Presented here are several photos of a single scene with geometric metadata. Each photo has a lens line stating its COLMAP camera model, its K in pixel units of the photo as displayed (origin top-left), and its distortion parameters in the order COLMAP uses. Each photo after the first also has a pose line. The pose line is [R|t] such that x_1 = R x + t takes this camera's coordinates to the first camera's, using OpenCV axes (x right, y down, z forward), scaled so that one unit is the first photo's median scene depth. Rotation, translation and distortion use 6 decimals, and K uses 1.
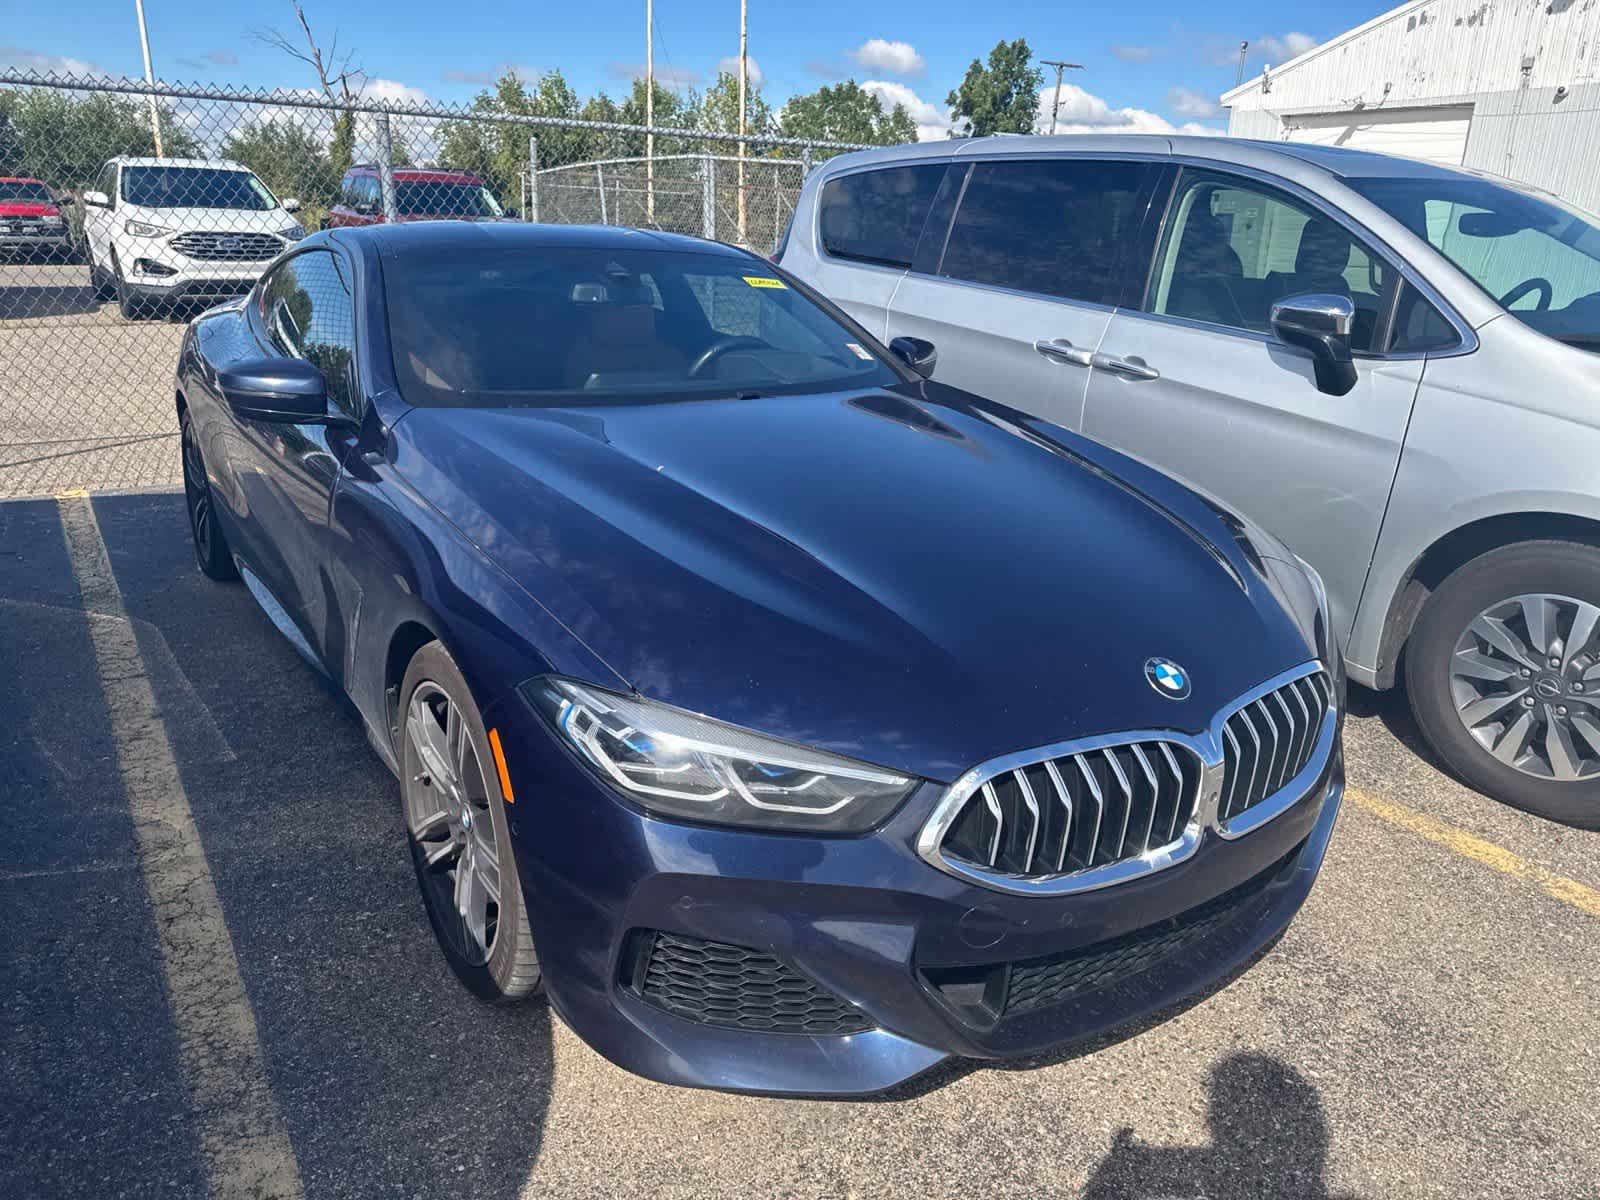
lens RADIAL K [[1134.0, 0, 801.8], [0, 1134.0, 595.6], [0, 0, 1]] dist [0.019218, -0.020159]
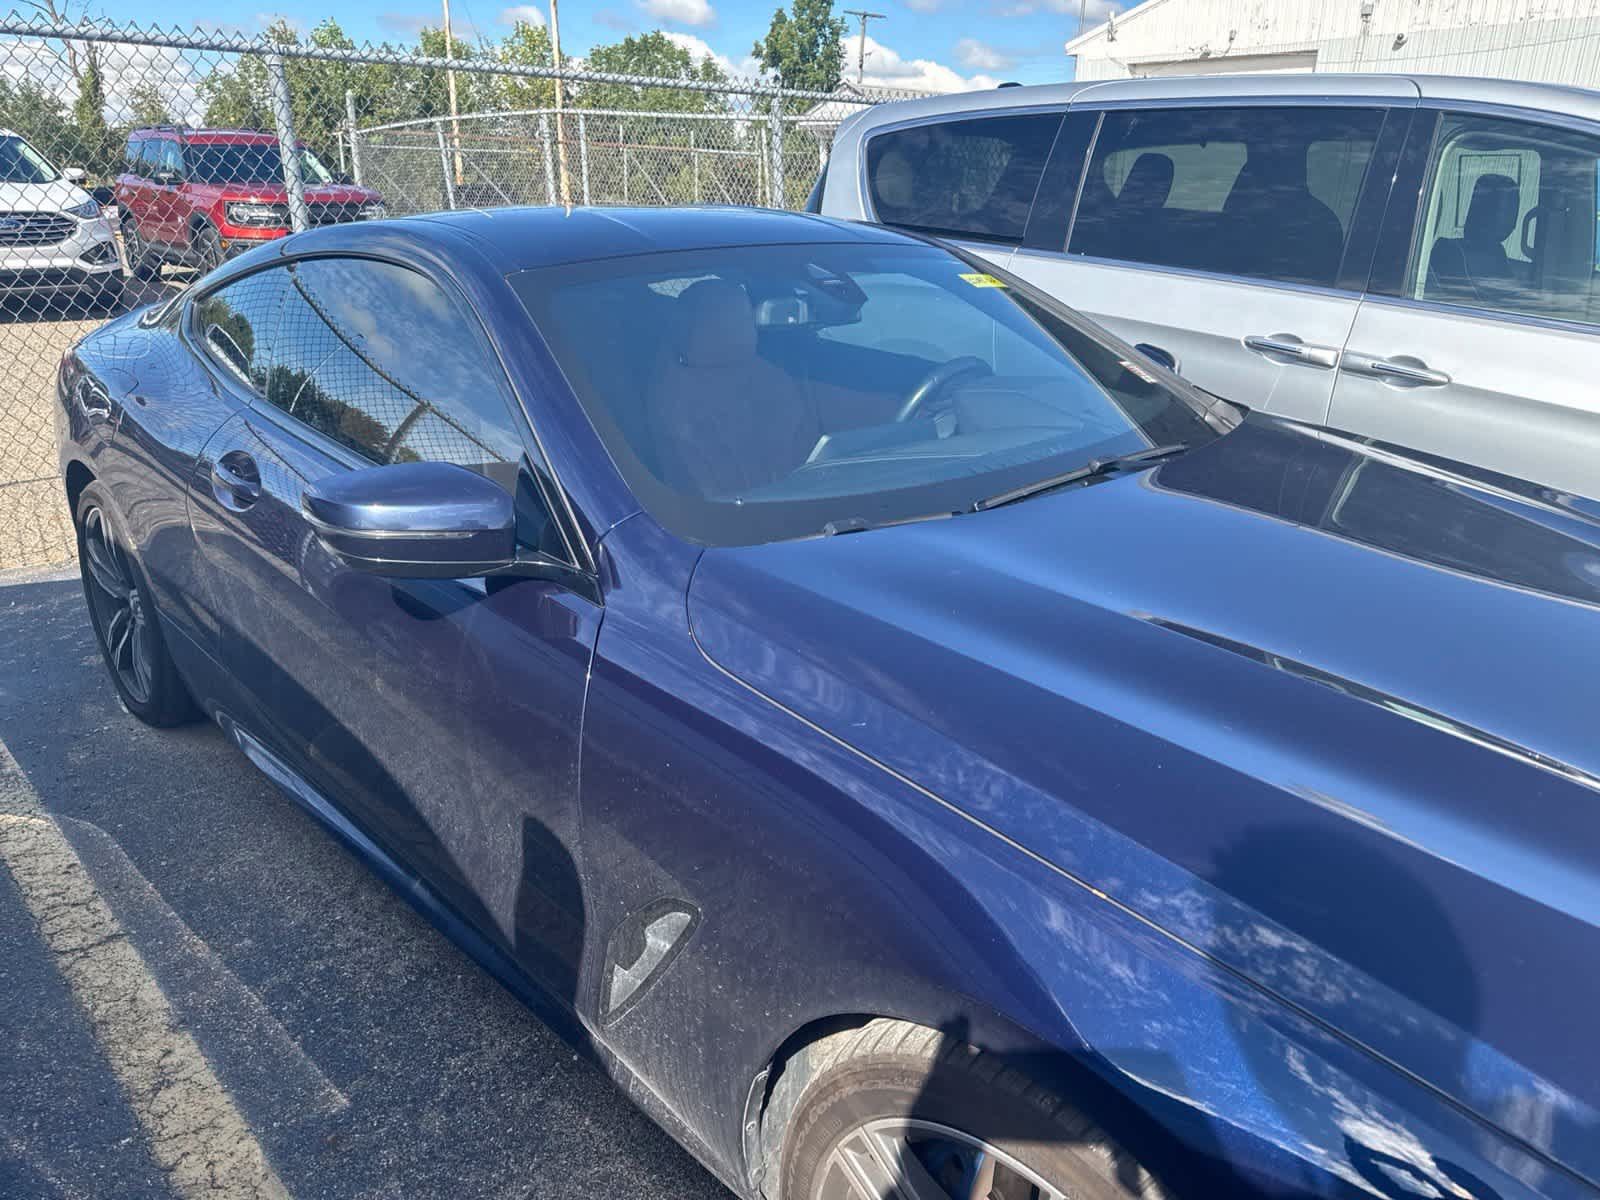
lens RADIAL K [[1134.0, 0, 809.9], [0, 1134.0, 598.3], [0, 0, 1]] dist [0.019218, -0.020159]
pose [[0.984619, -0.078137, 0.156270, -0.319886], [0.072365, 0.996481, 0.042302, -0.134503], [-0.159026, -0.030342, 0.986808, 0.353467]]
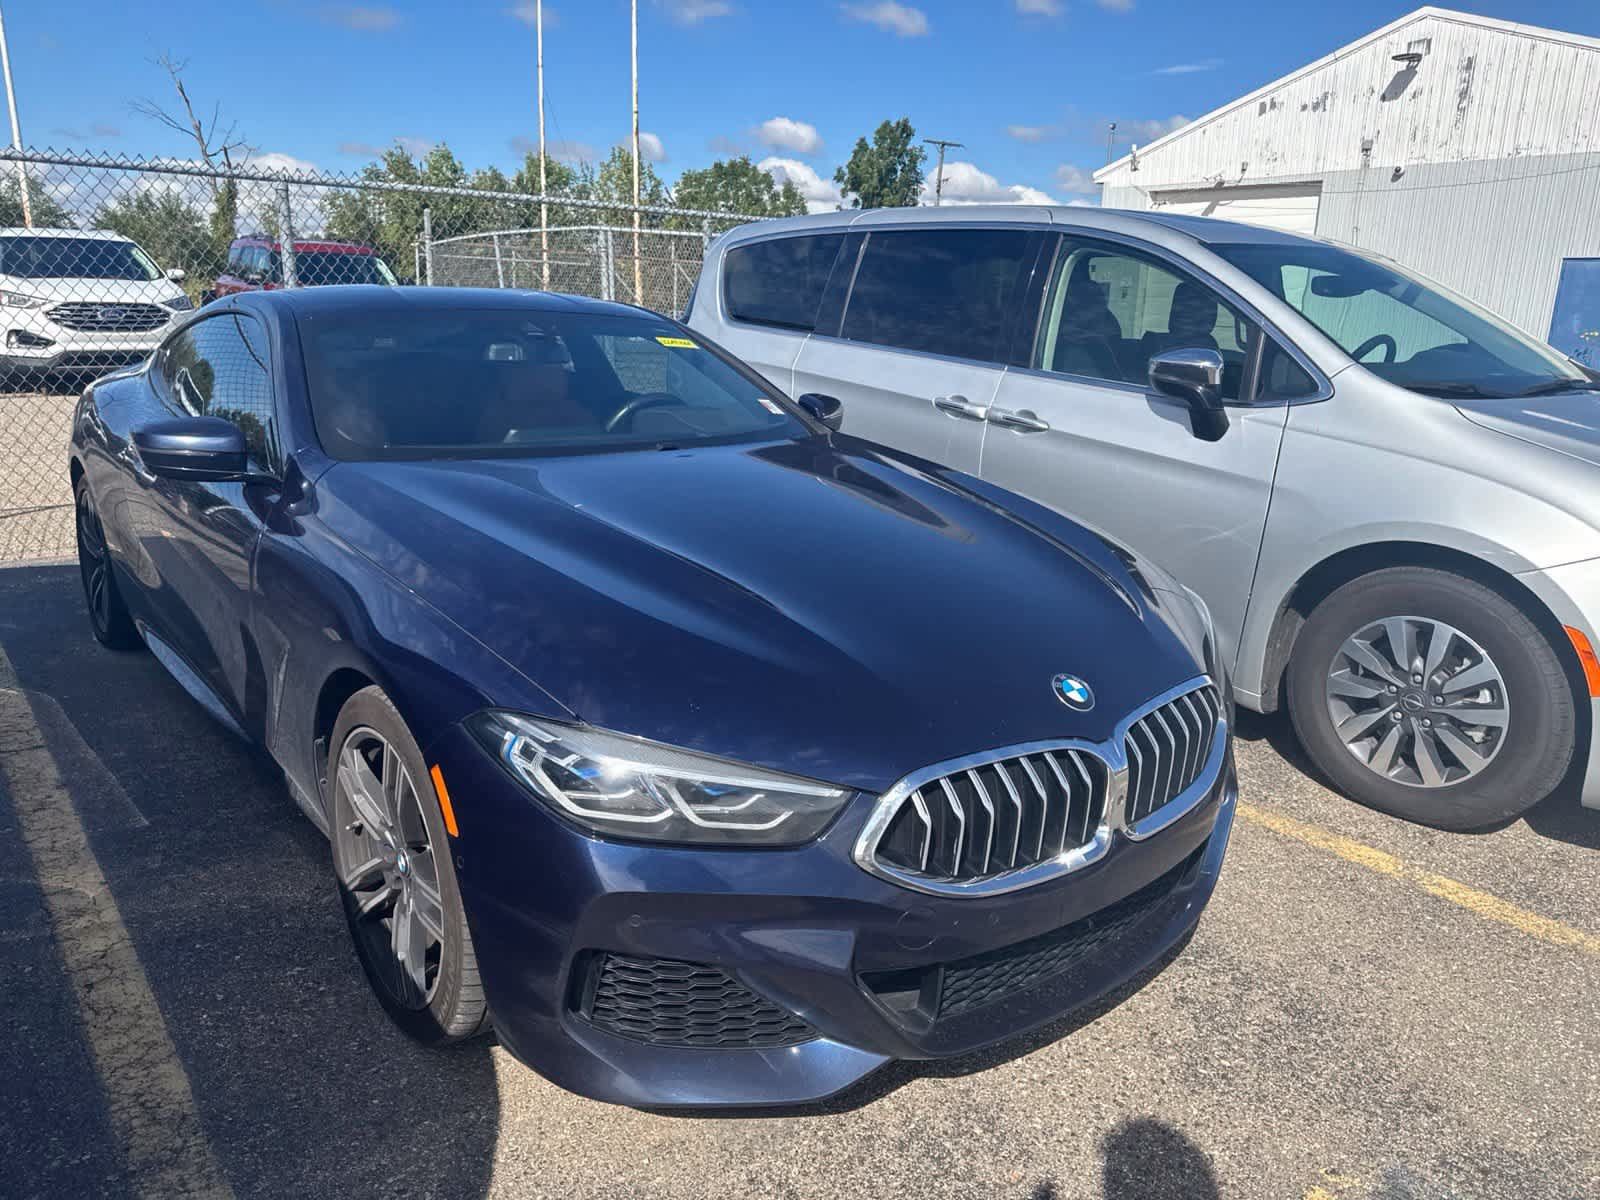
lens RADIAL K [[1134.0, 0, 809.7], [0, 1134.0, 596.2], [0, 0, 1]] dist [0.019218, -0.020159]
pose [[0.995374, -0.027952, 0.091922, -0.016095], [0.033083, 0.997950, -0.054777, 0.019502], [-0.090202, 0.057564, 0.994258, -0.034836]]
